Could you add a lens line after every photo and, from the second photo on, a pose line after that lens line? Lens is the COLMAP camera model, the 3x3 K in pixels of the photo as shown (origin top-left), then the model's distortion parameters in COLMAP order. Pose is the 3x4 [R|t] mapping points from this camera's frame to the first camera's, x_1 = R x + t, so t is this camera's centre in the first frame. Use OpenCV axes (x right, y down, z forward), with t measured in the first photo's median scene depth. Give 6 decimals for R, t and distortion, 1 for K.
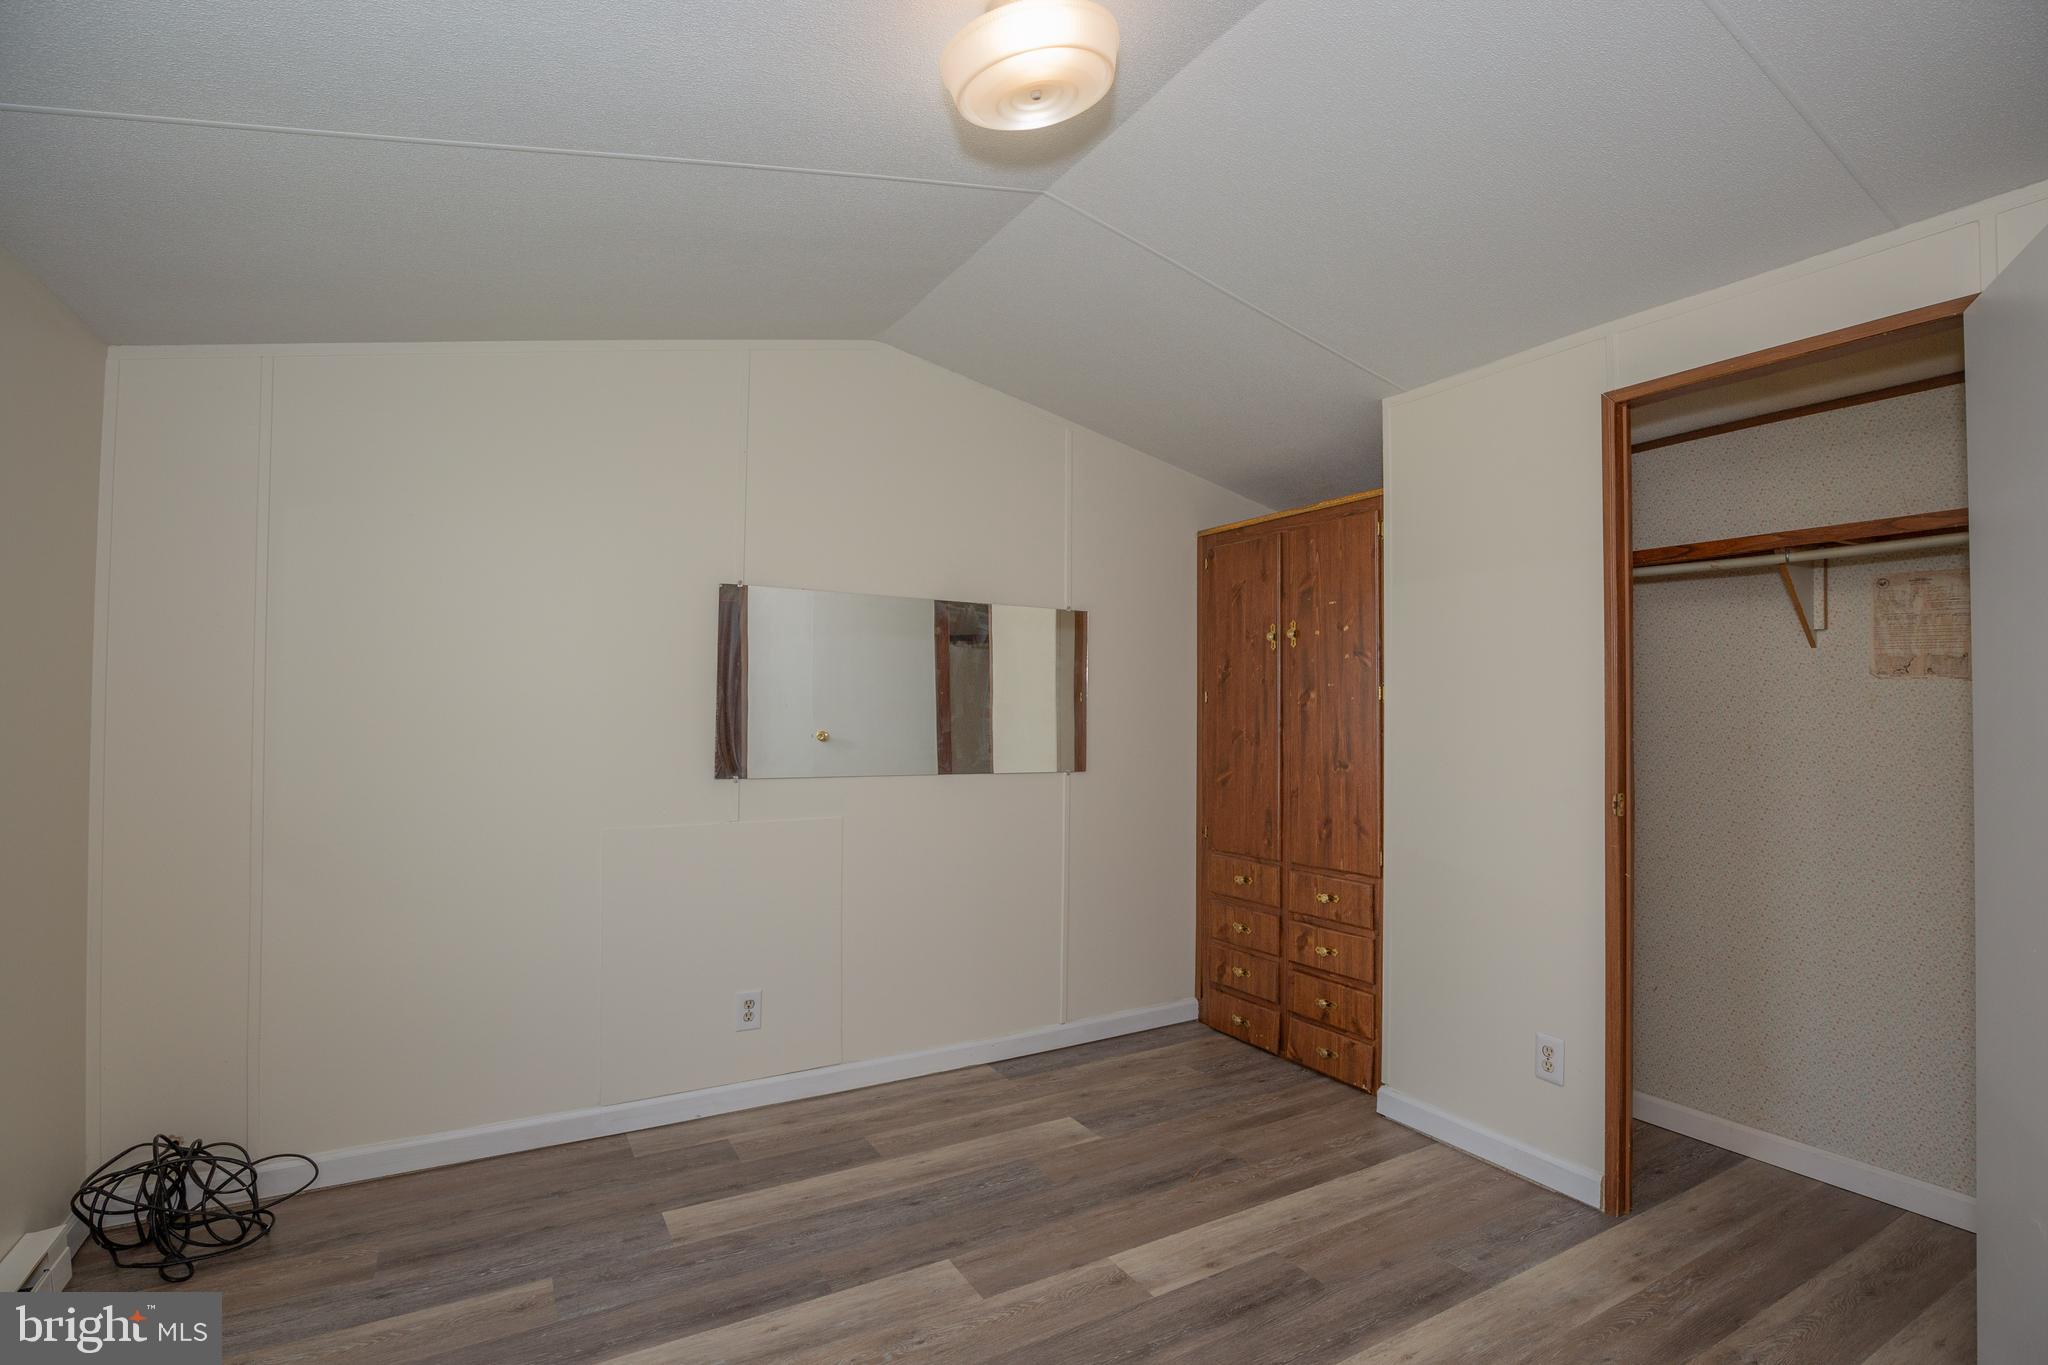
lens RADIAL K [[976.2, 0, 1037.9], [0, 976.2, 691.7], [0, 0, 1]] dist [-0.014779, 0.000701]
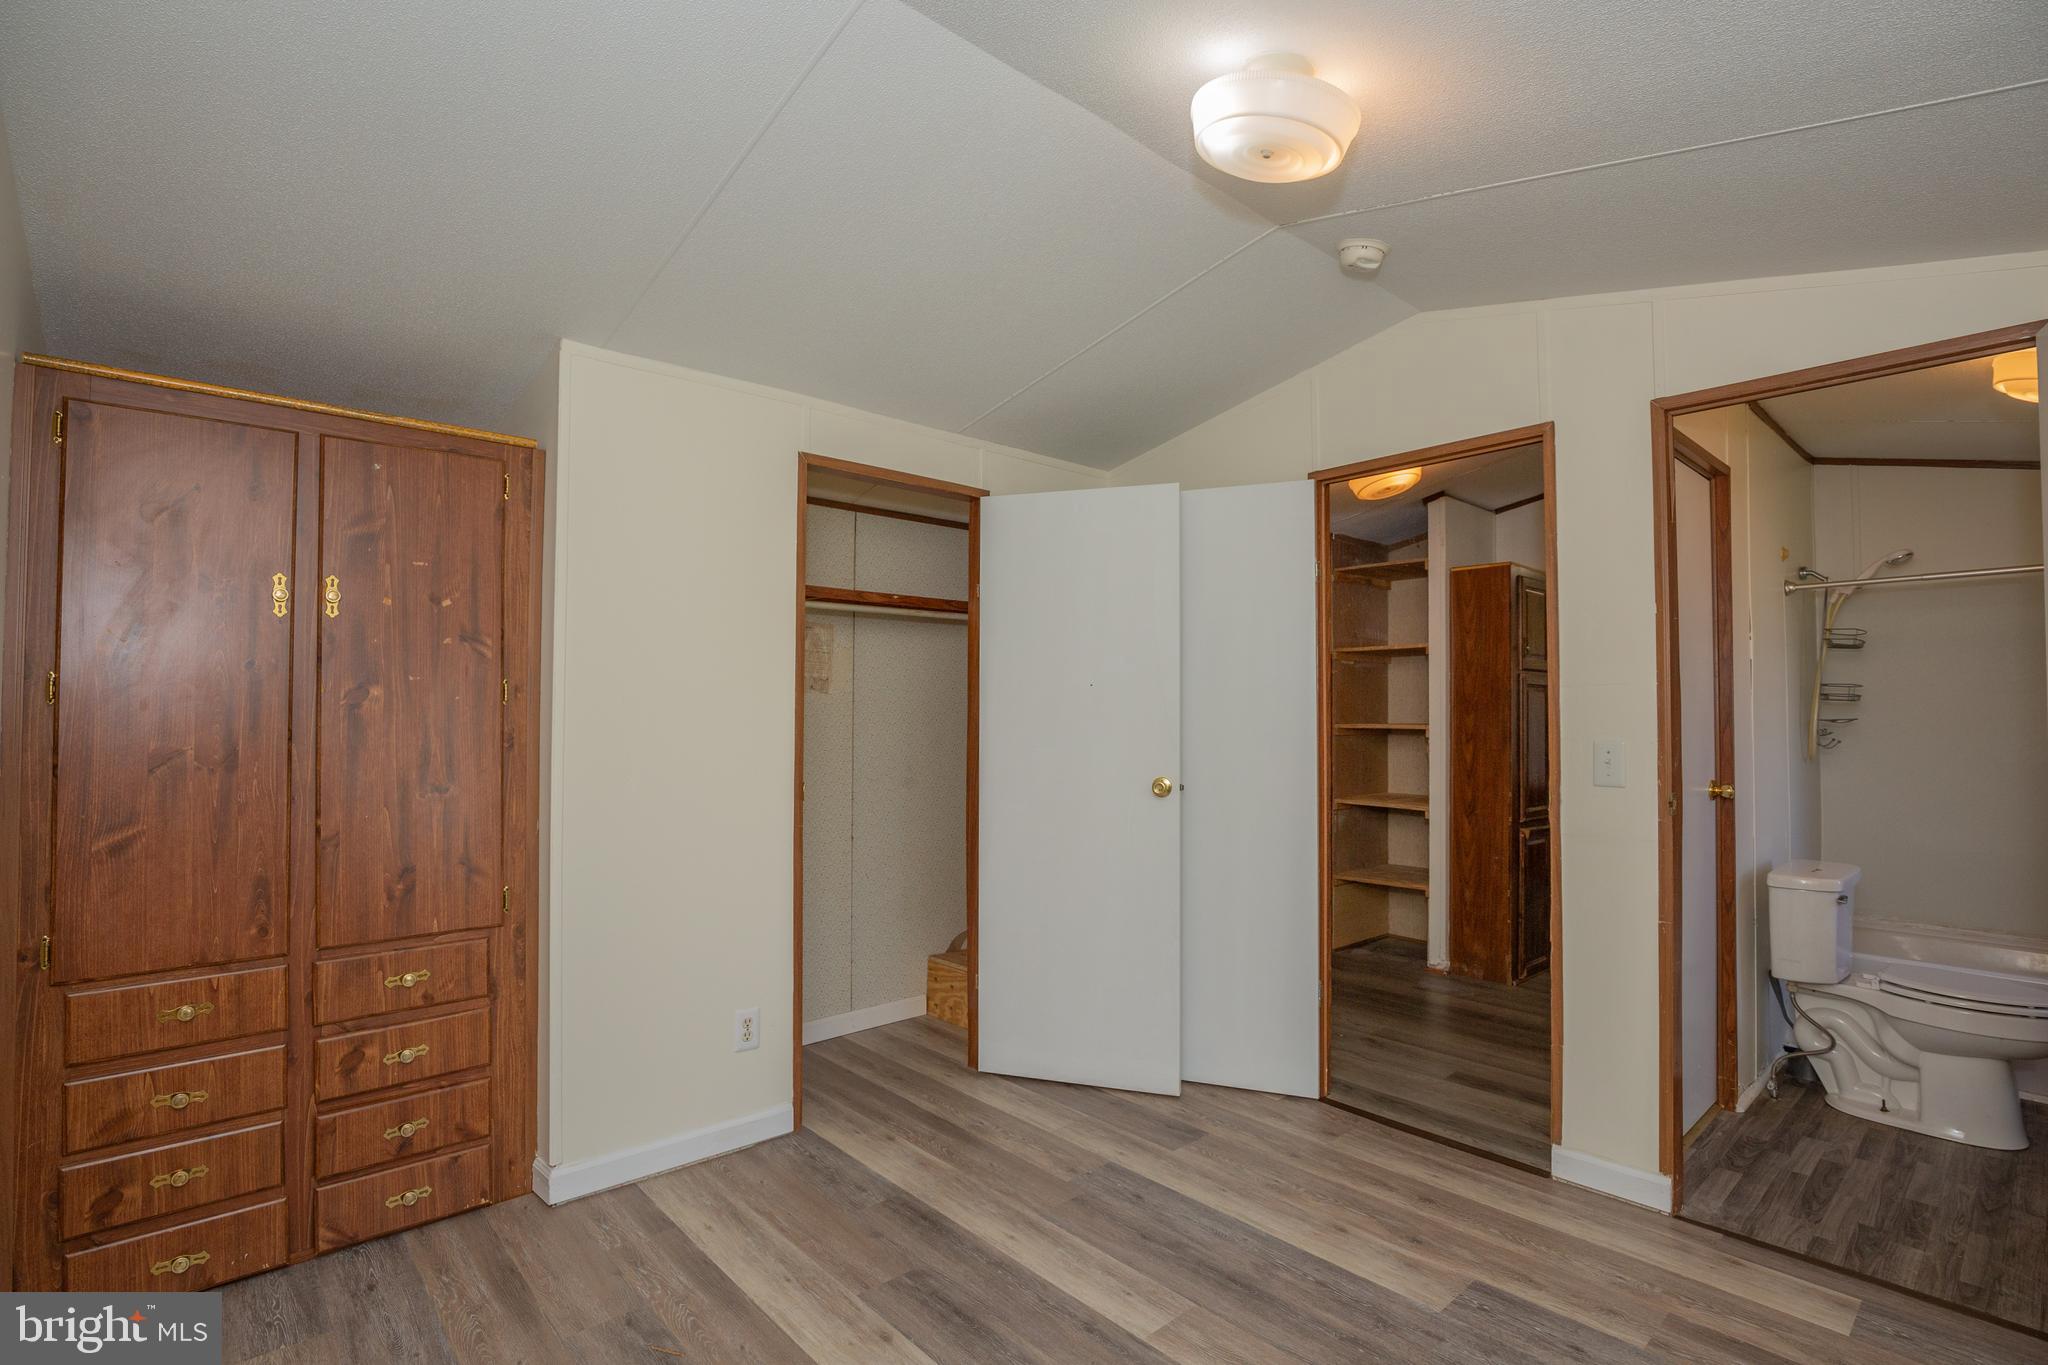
lens RADIAL K [[976.2, 0, 1037.9], [0, 976.2, 691.7], [0, 0, 1]] dist [-0.014779, 0.000701]
pose [[-0.194928, 0.011502, 0.980750, -0.493595], [-0.026855, 0.999494, -0.017059, 0.002771], [-0.980450, -0.029663, -0.194521, 0.706139]]
